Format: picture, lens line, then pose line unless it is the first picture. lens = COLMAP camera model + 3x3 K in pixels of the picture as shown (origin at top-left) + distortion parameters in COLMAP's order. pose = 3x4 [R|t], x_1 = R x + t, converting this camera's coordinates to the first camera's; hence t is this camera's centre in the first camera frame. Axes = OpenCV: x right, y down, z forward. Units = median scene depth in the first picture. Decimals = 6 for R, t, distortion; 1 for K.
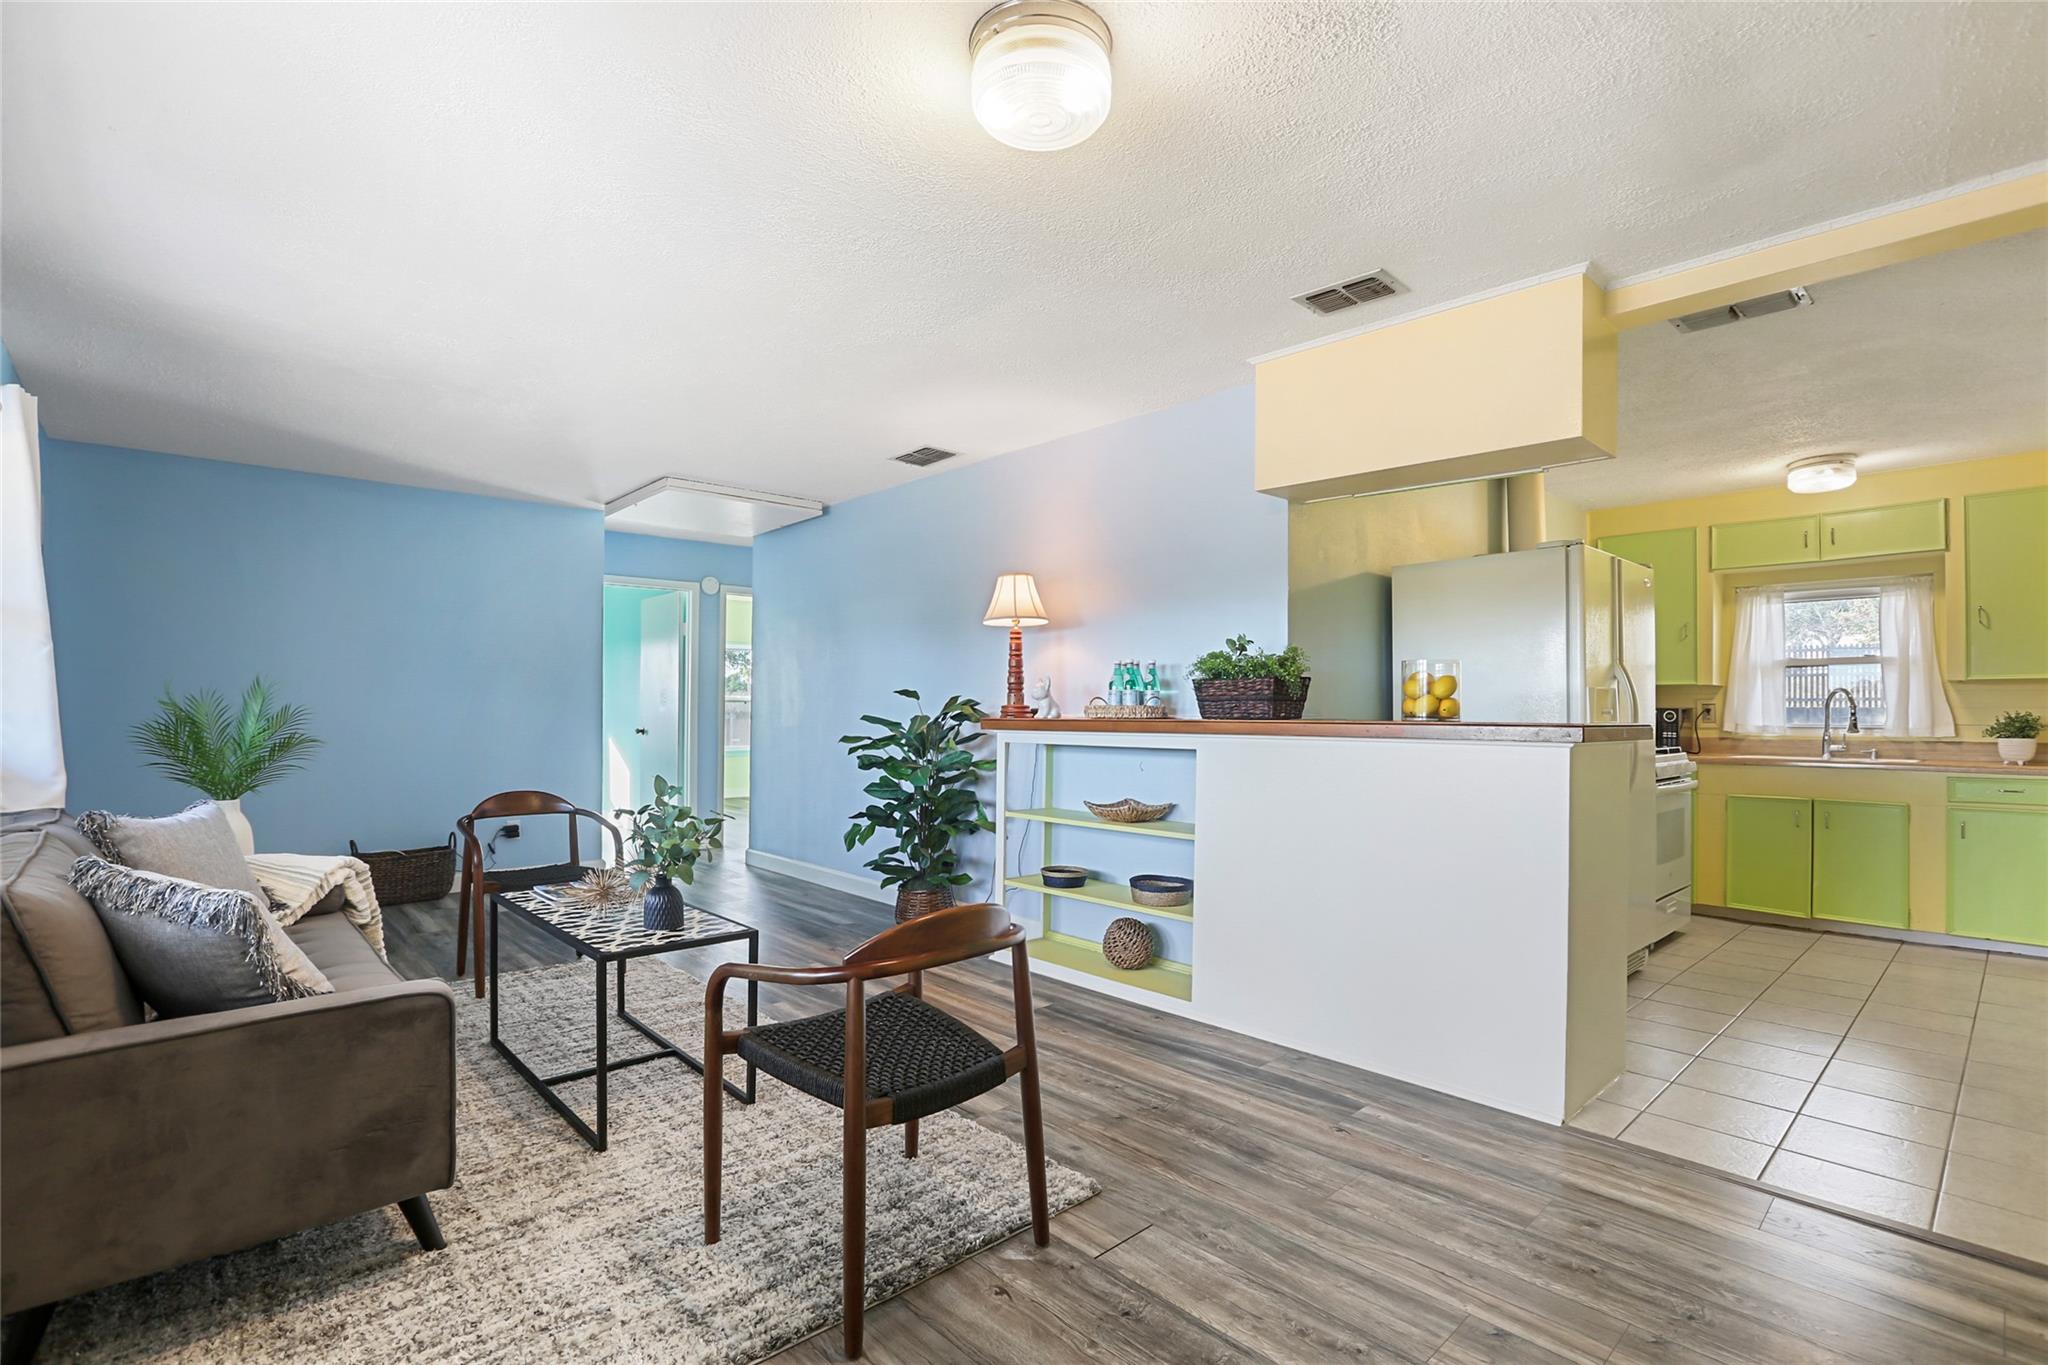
lens RADIAL K [[954.5, 0, 1023.8], [0, 954.5, 689.5], [0, 0, 1]] dist [-0.048713, 0.013695]
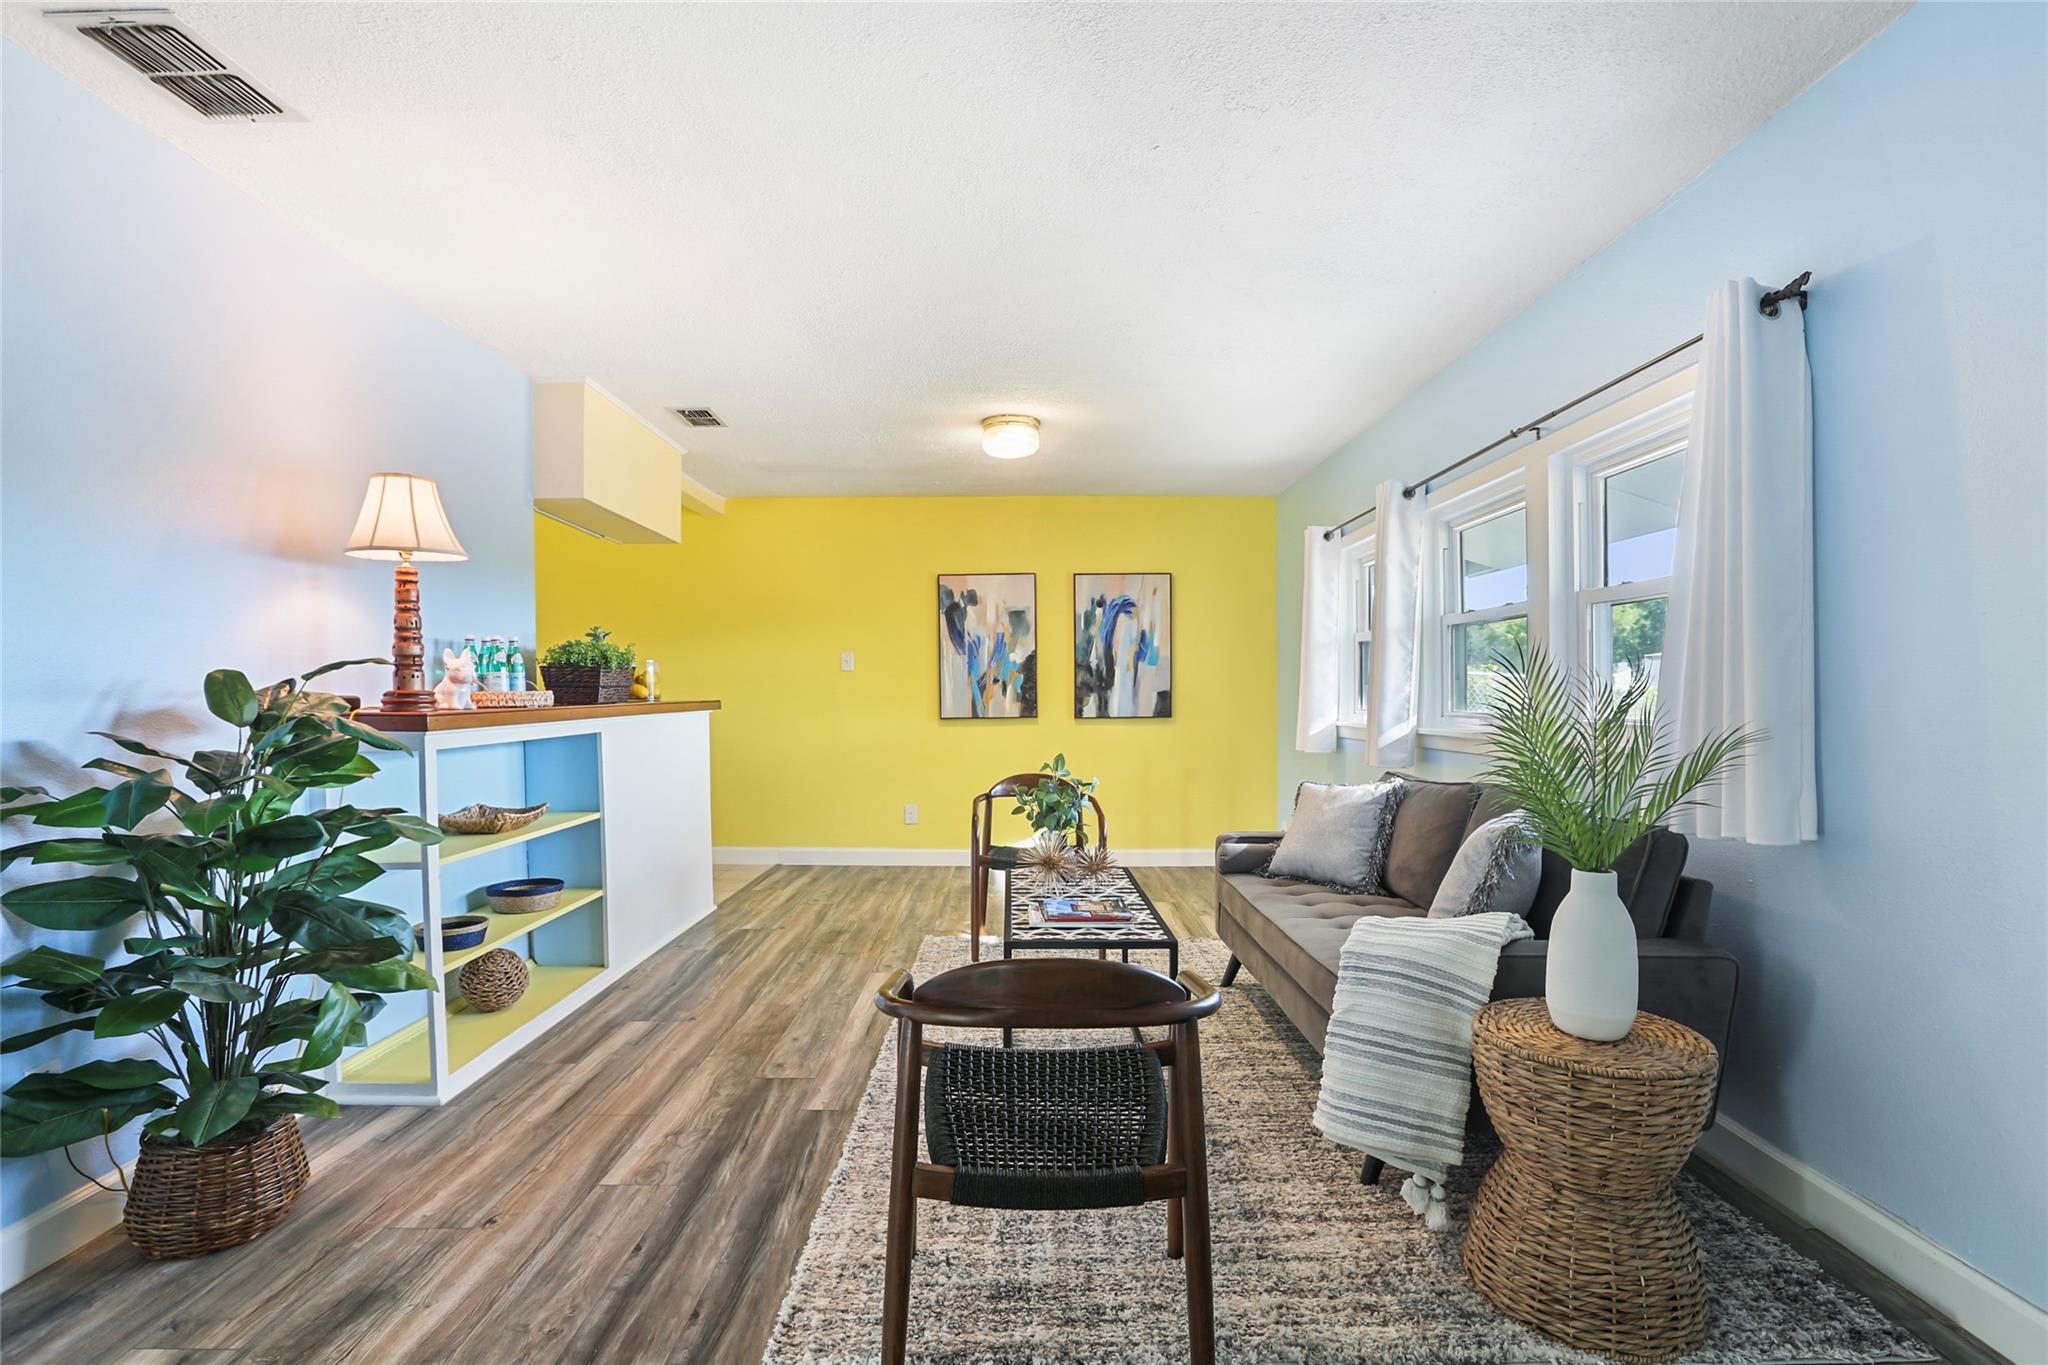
lens RADIAL K [[962.7, 0, 1027.1], [0, 962.7, 716.6], [0, 0, 1]] dist [-0.060448, 0.023019]
pose [[-0.742602, -0.025007, 0.669266, -0.812738], [-0.018450, 0.999687, 0.016882, 0.016162], [-0.669479, 0.000188, -0.742831, 1.354384]]
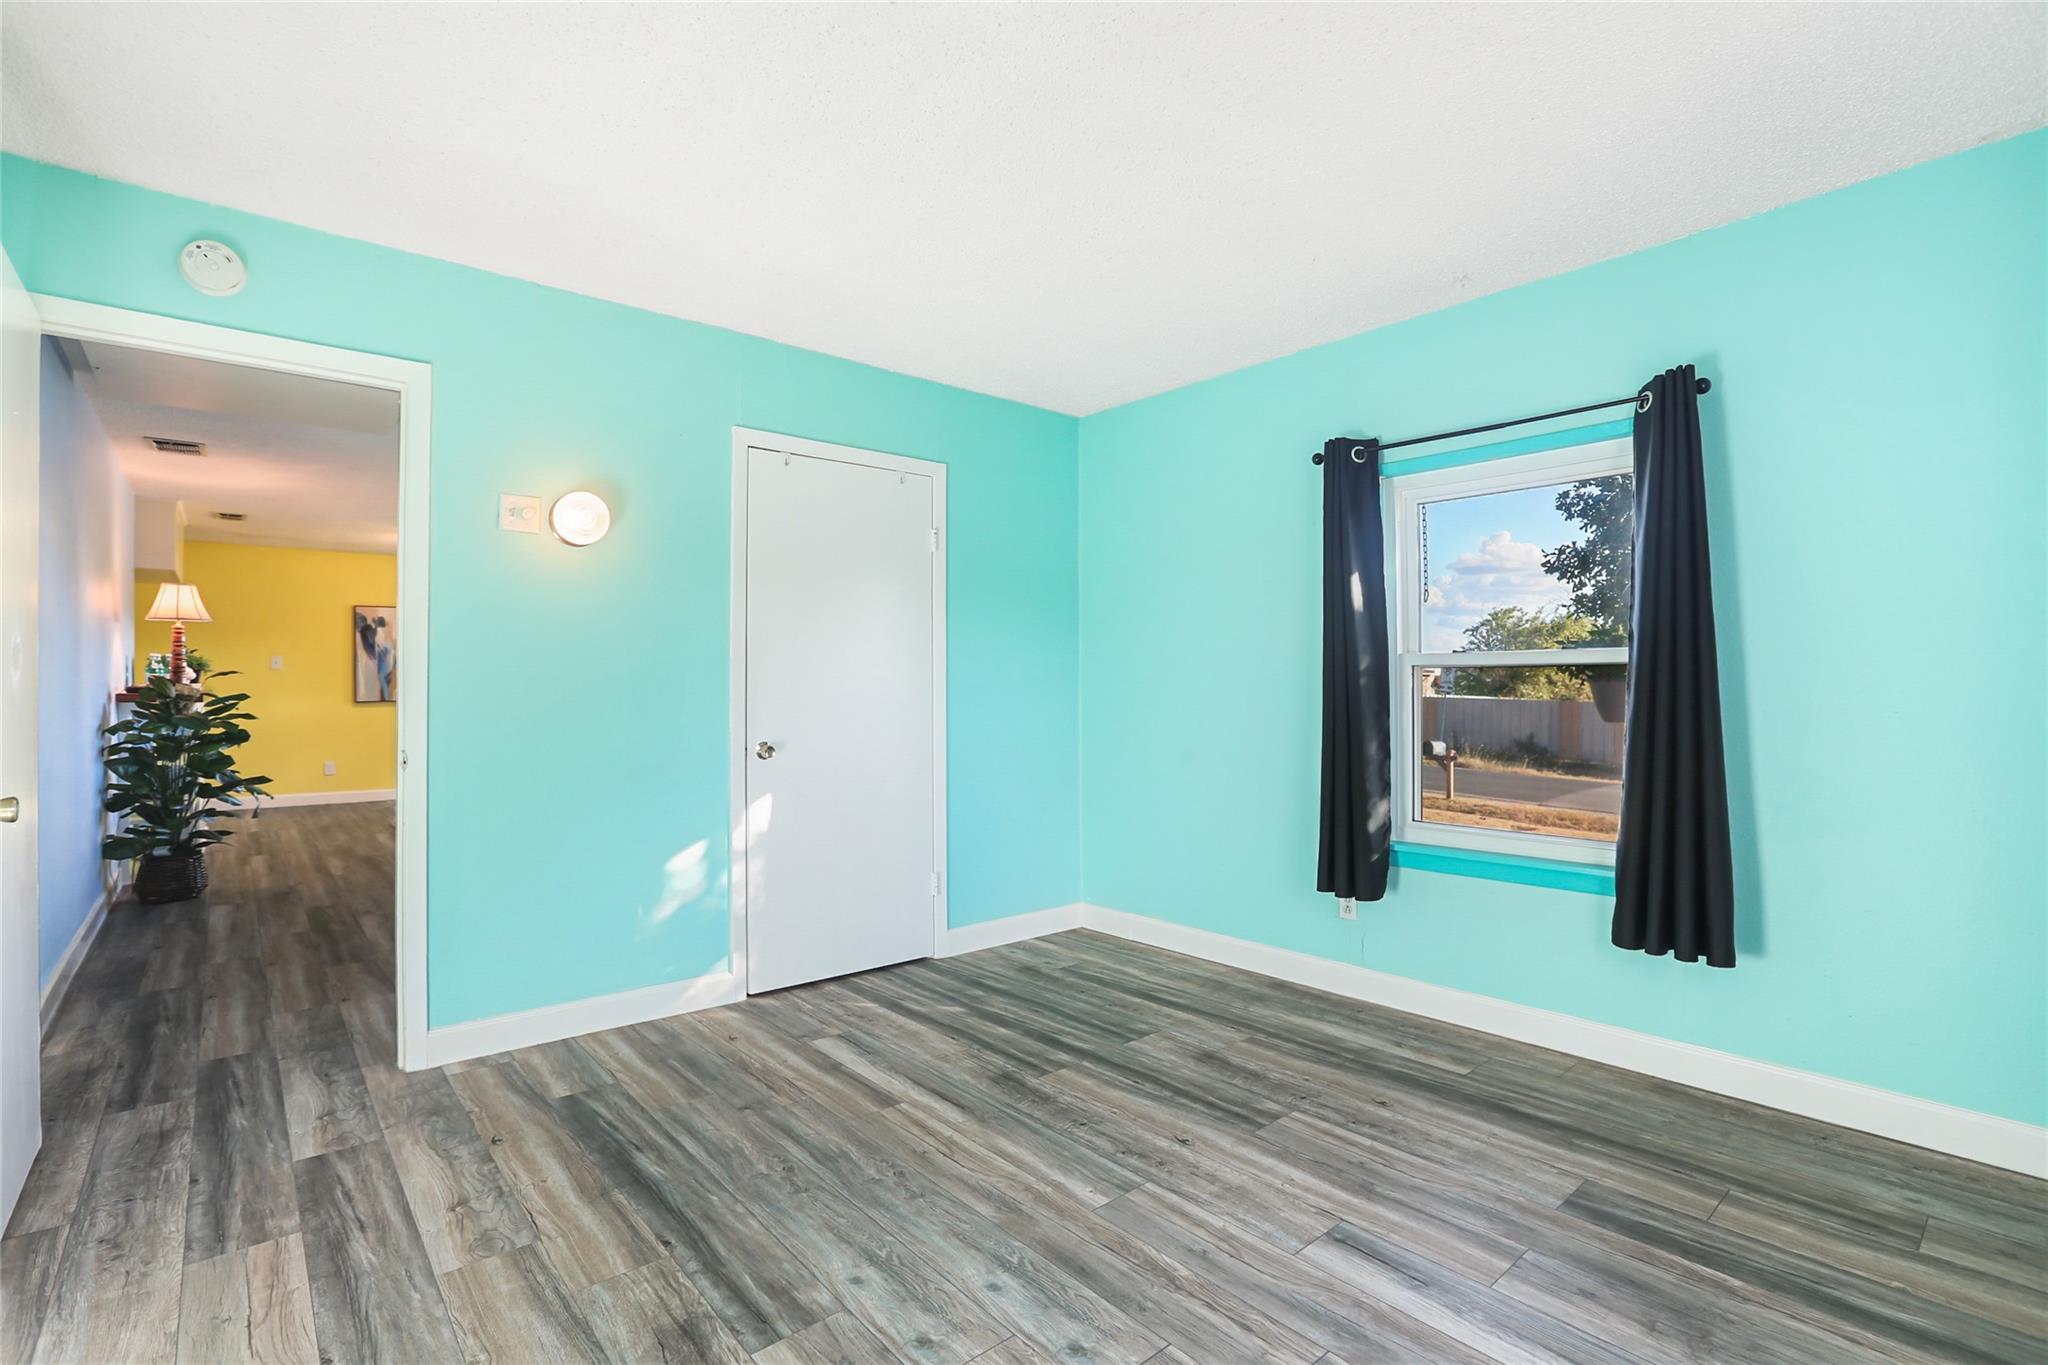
lens RADIAL K [[938.5, 0, 1028.0], [0, 938.5, 669.1], [0, 0, 1]] dist [-0.061369, 0.019288]
pose [[-0.999958, -0.006903, 0.006108, -1.311233], [-0.007104, 0.999410, -0.033593, 0.031501], [-0.005872, -0.033635, -0.999417, 2.509361]]
